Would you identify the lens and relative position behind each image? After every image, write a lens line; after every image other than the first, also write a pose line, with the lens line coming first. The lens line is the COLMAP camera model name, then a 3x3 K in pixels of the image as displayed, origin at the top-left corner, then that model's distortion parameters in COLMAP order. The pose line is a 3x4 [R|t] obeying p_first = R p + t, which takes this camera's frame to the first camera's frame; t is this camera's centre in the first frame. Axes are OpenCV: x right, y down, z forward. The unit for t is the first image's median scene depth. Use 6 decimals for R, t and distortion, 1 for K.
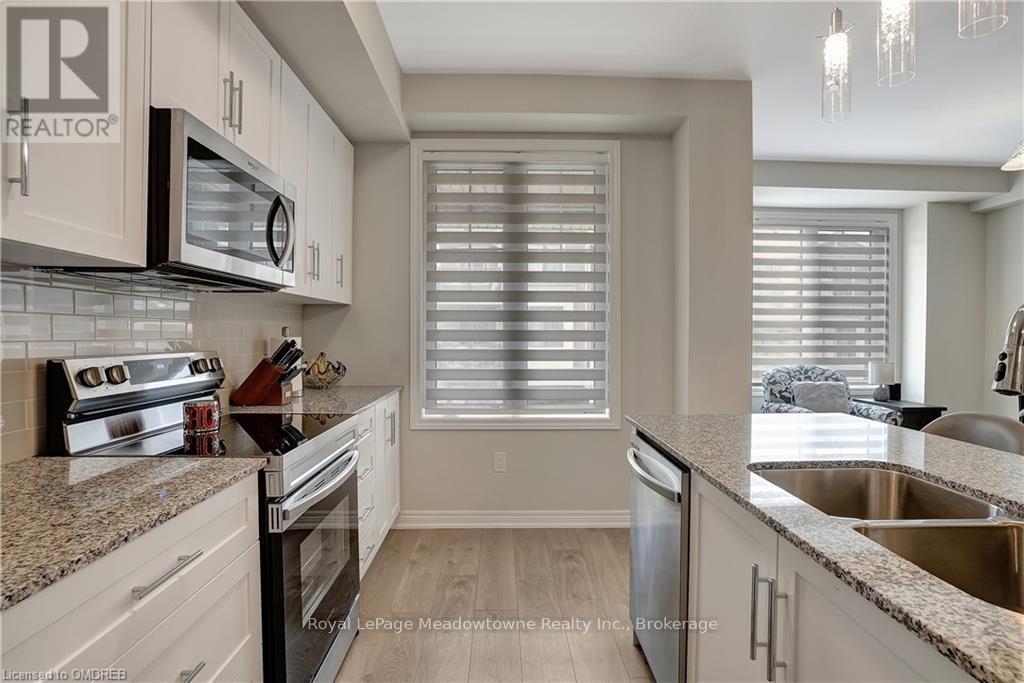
lens RADIAL K [[520.7, 0, 512.0], [0, 520.7, 341.5], [0, 0, 1]] dist [-0.075690, 0.037874]
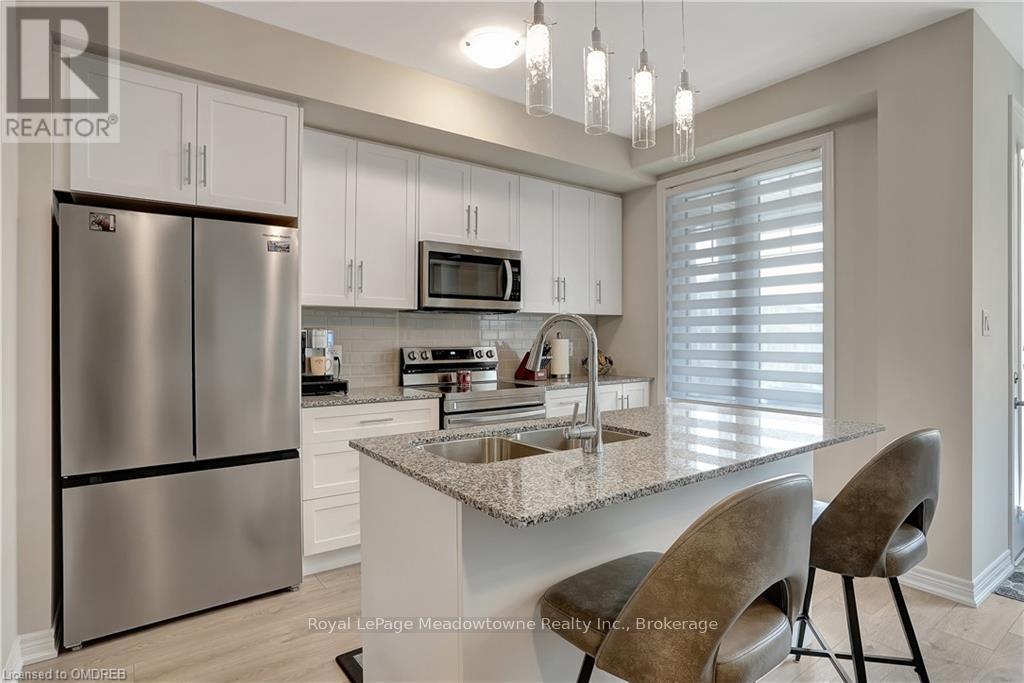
lens RADIAL K [[526.1, 0, 496.5], [0, 526.1, 340.9], [0, 0, 1]] dist [-0.077168, 0.038050]
pose [[0.562665, 0.001667, -0.826684, 0.756875], [-0.007708, 0.999965, -0.003230, 0.003166], [0.826649, 0.008190, 0.562658, -0.041750]]
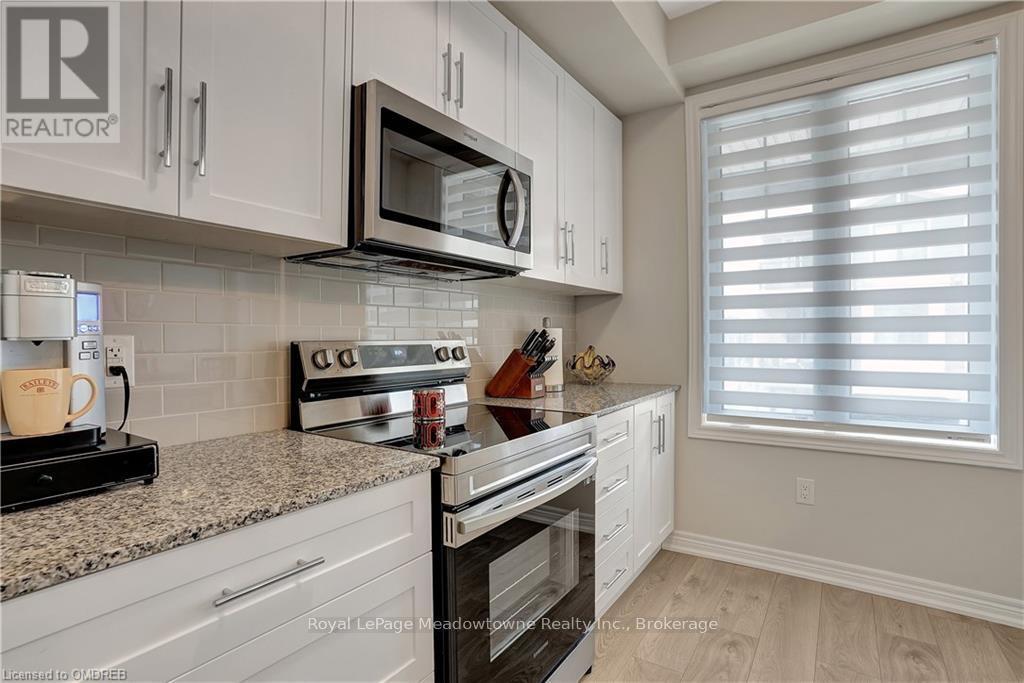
lens RADIAL K [[506.6, 0, 508.4], [0, 506.6, 342.2], [0, 0, 1]] dist [-0.073468, 0.031942]
pose [[0.816128, 0.000153, -0.577872, 0.047455], [-0.001708, 0.999996, -0.002148, 0.019153], [0.577869, 0.002740, 0.816125, 0.189121]]
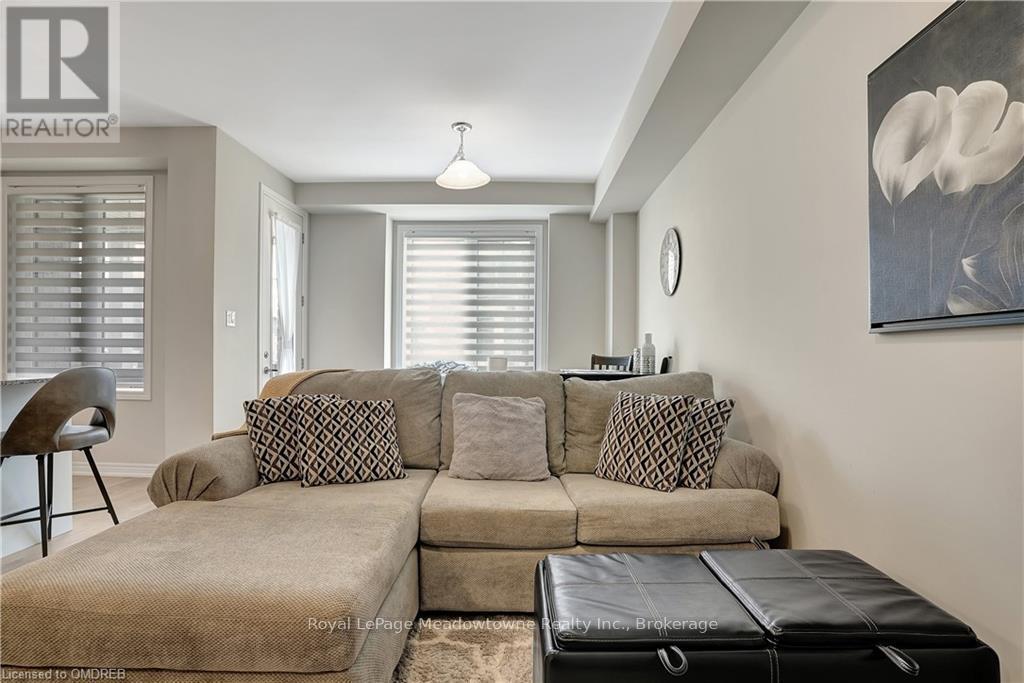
lens RADIAL K [[531.8, 0, 519.0], [0, 531.8, 353.6], [0, 0, 1]] dist [-0.082778, 0.041314]
pose [[0.999283, 0.006259, -0.037329, 1.404711], [-0.006544, 0.999950, -0.007523, 0.069192], [0.037280, 0.007762, 0.999275, -0.293682]]
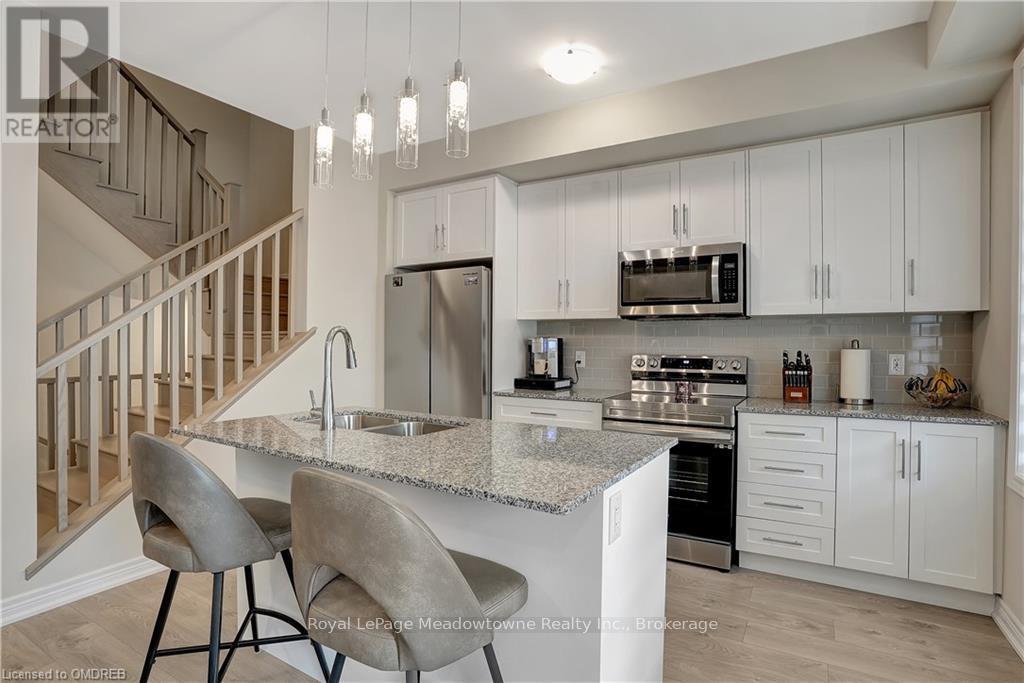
lens RADIAL K [[507.3, 0, 532.5], [0, 507.3, 343.2], [0, 0, 1]] dist [-0.076655, 0.034646]
pose [[-0.504554, -0.005430, -0.863363, 0.820054], [-0.019016, 0.999808, 0.004825, -0.013756], [0.863171, 0.018852, -0.504560, 0.933379]]
